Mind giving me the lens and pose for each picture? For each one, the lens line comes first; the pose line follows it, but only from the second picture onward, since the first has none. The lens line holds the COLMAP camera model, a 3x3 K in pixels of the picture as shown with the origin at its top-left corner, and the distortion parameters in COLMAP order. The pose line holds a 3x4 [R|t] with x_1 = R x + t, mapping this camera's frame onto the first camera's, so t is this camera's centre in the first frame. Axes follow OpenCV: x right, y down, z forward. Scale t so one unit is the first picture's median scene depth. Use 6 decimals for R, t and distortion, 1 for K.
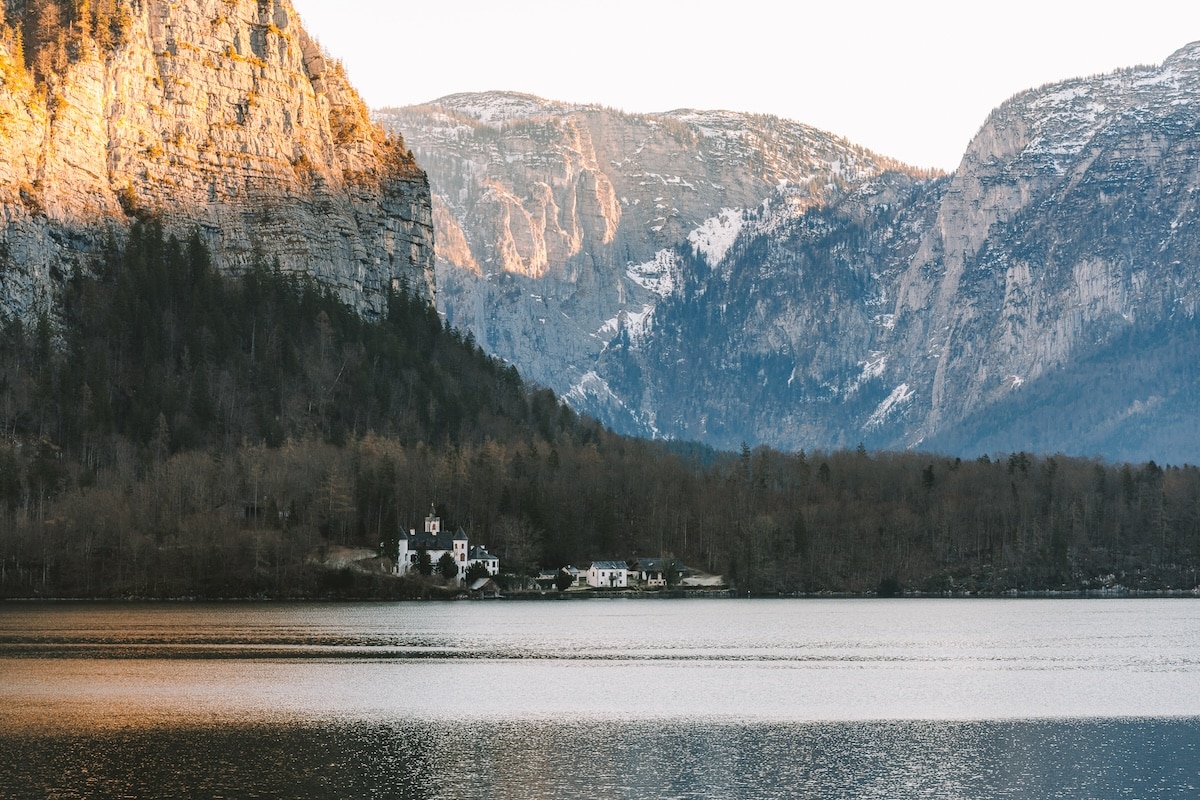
lens RADIAL K [[3245.1, 0, 600.0], [0, 3245.1, 400.0], [0, 0, 1]] dist [-0.010505, 0.185650]
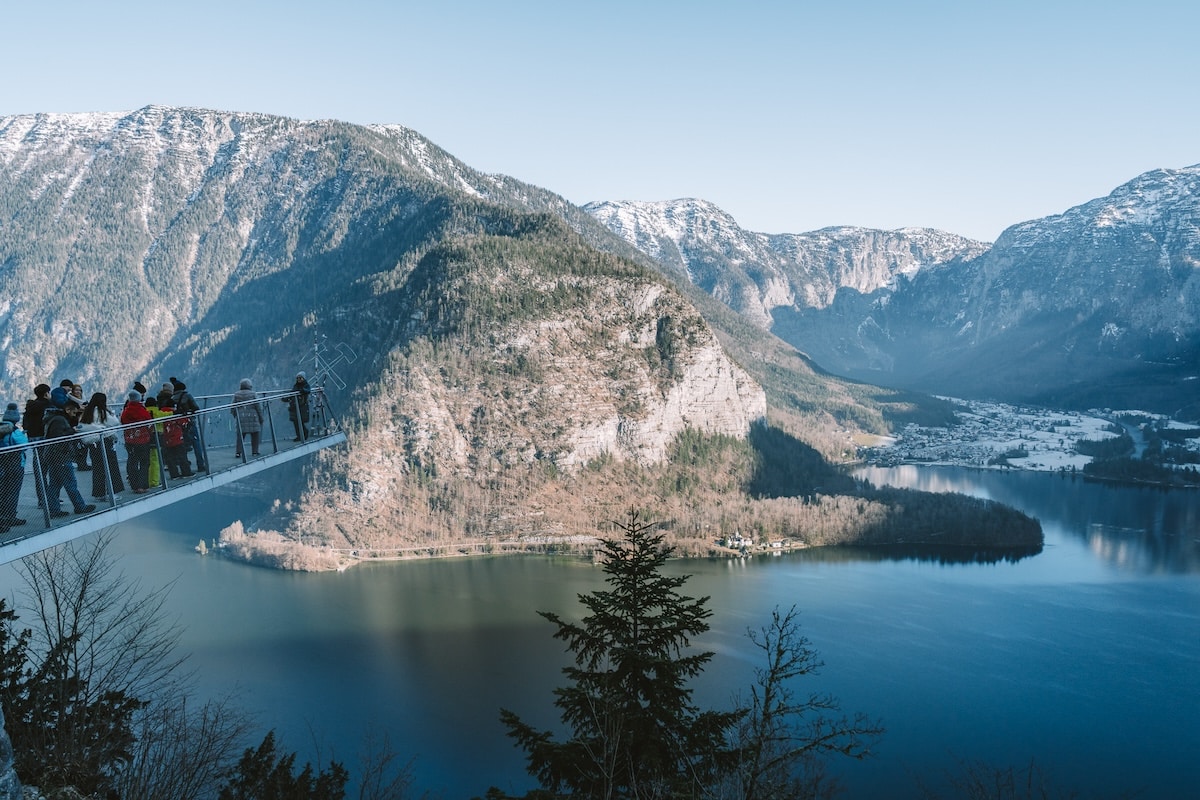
lens RADIAL K [[1024.0, 0, 600.0], [0, 1024.0, 400.0], [0, 0, 1]] dist [0.030676, -0.015638]
pose [[0.960423, 0.007240, -0.278450, 0.030252], [0.025240, 0.993288, 0.112884, -0.058553], [0.277399, -0.115445, 0.953794, -0.077832]]
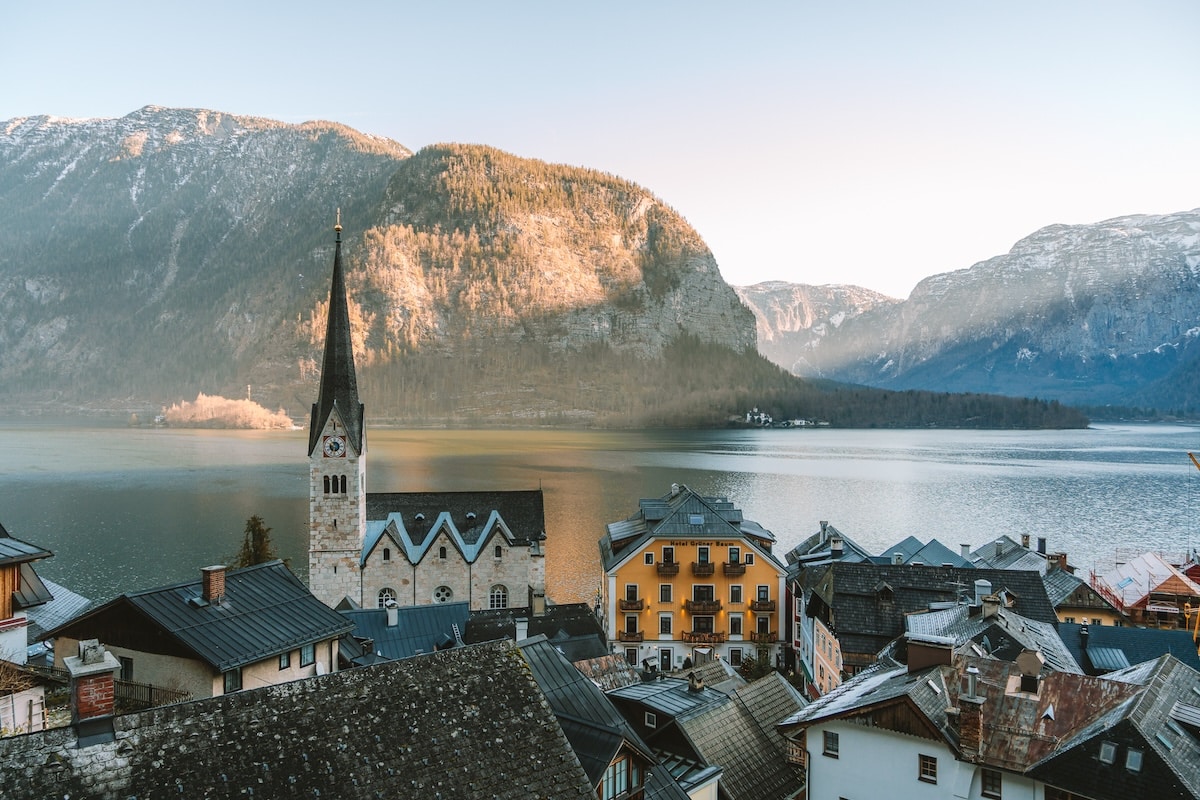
lens RADIAL K [[874.0, 0, 600.0], [0, 874.0, 400.0], [0, 0, 1]] dist [0.006270, 0.006397]
pose [[0.973477, 0.004966, -0.228731, 0.001727], [0.004940, 0.999075, 0.042716, -0.003983], [0.228731, -0.042713, 0.972552, -0.020941]]
